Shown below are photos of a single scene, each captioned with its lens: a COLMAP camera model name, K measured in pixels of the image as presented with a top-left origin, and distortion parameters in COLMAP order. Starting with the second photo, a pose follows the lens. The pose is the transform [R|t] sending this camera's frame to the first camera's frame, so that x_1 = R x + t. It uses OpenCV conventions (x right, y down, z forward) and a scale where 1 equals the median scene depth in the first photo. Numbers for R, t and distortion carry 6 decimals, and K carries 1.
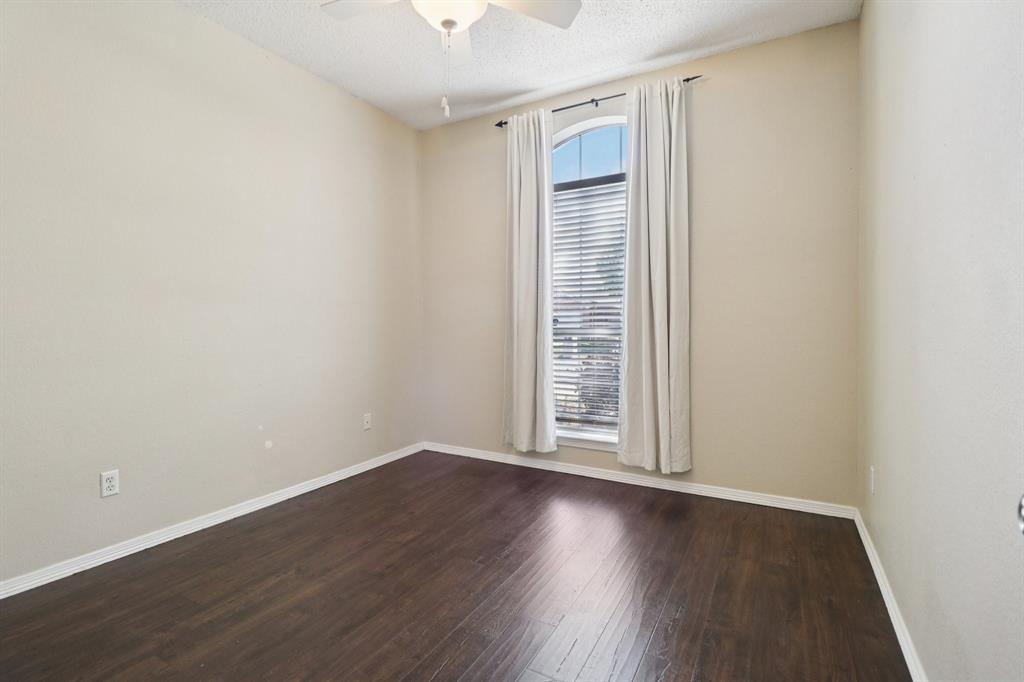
lens RADIAL K [[474.3, 0, 513.8], [0, 474.3, 323.8], [0, 0, 1]] dist [-0.016979, -0.000576]
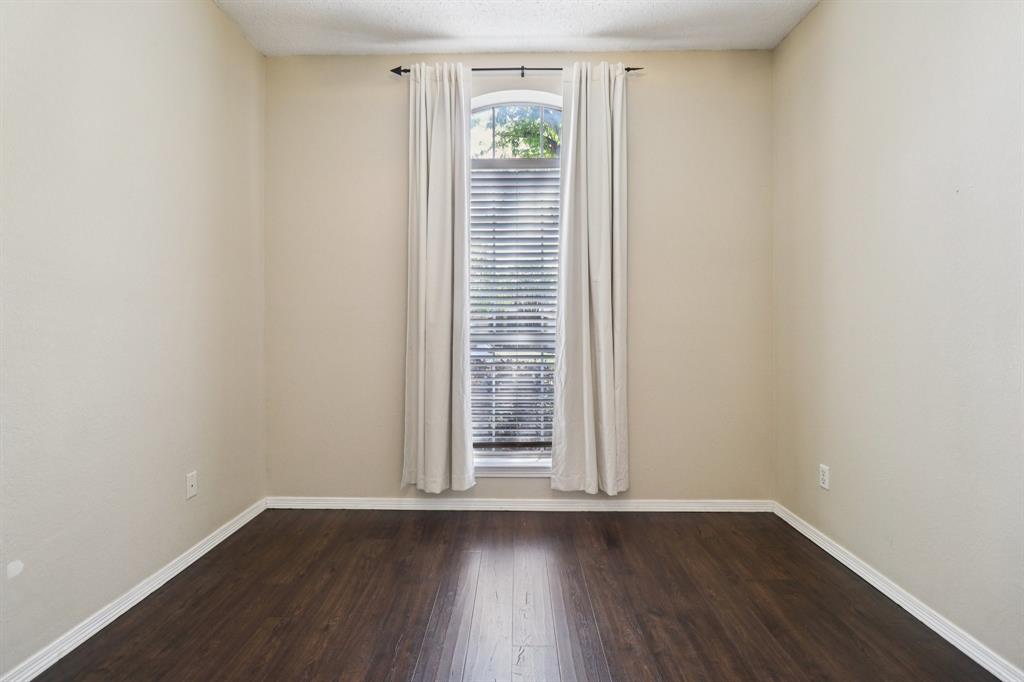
lens RADIAL K [[463.4, 0, 506.4], [0, 463.4, 319.9], [0, 0, 1]] dist [-0.002673, -0.010767]
pose [[0.880782, 0.009402, 0.473429, -0.246204], [-0.001672, 0.999858, -0.016746, -0.002298], [-0.473519, 0.013958, 0.880673, 0.276508]]
